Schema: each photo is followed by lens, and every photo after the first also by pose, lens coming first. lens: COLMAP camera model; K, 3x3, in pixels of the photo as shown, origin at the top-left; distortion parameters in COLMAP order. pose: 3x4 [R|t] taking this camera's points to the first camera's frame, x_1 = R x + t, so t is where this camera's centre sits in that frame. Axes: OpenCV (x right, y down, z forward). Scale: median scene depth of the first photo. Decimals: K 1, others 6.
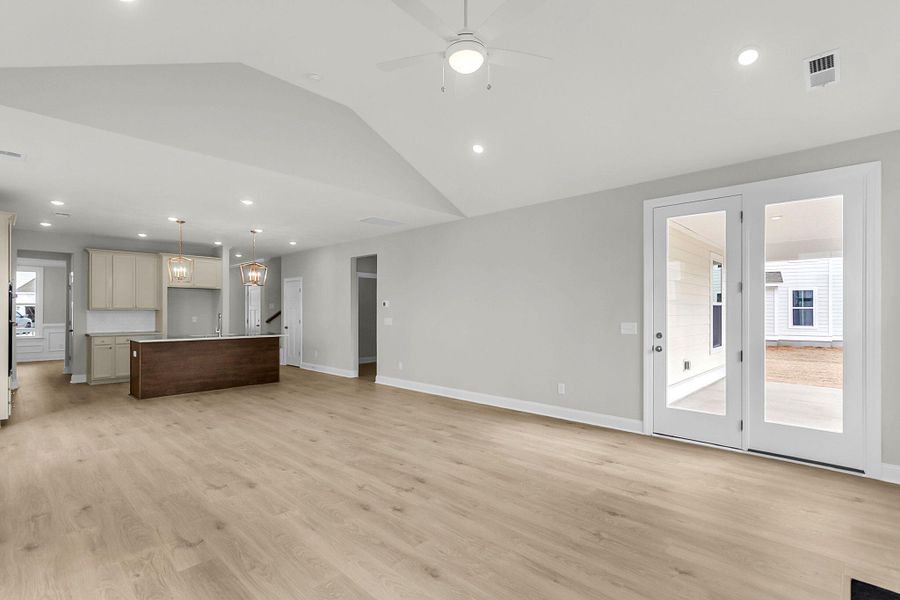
lens RADIAL K [[431.0, 0, 448.7], [0, 431.0, 314.4], [0, 0, 1]] dist [0.009390, 0.000875]
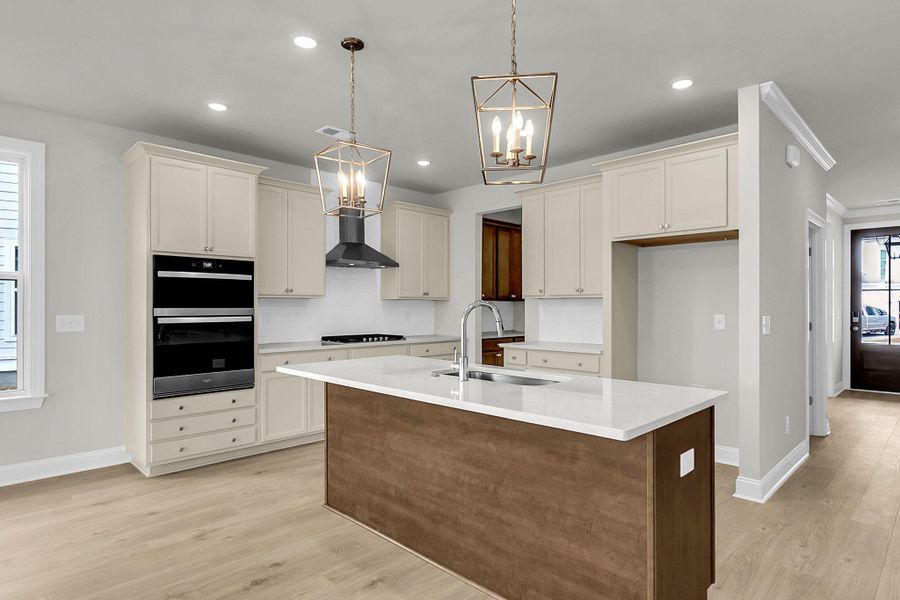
lens RADIAL K [[505.9, 0, 448.3], [0, 505.9, 300.8], [0, 0, 1]] dist [0.000463, -0.000749]
pose [[-0.012372, -0.010176, -0.999872, -0.206067], [-0.009145, 0.999908, -0.010063, -0.000397], [0.999882, 0.009019, -0.012464, 1.081318]]
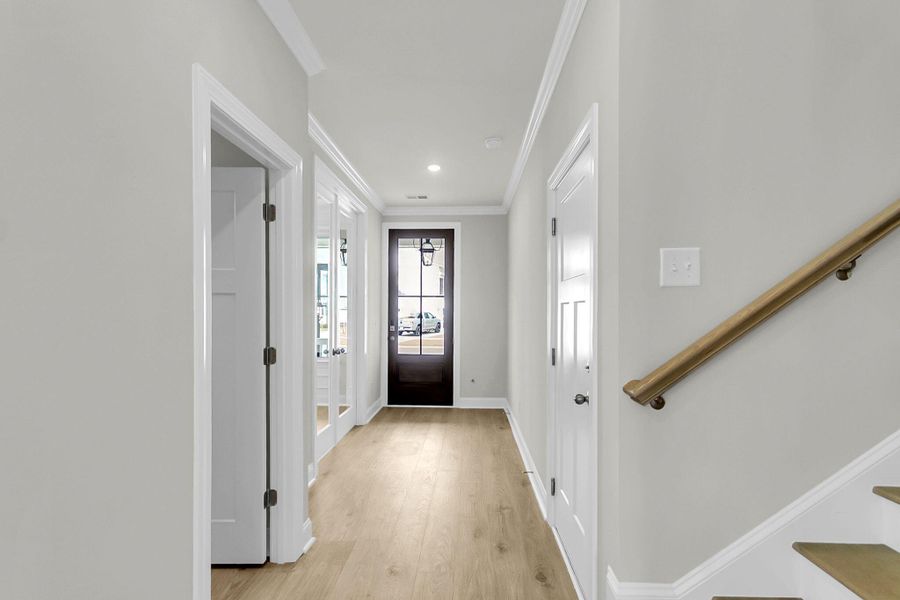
lens RADIAL K [[431.0, 0, 450.4], [0, 431.0, 306.9], [0, 0, 1]] dist [0.009390, 0.000875]
pose [[0.666222, -0.010796, -0.745675, -0.630381], [-0.003530, 0.999838, -0.017630, -0.006820], [0.745745, 0.014378, 0.666076, 1.494510]]
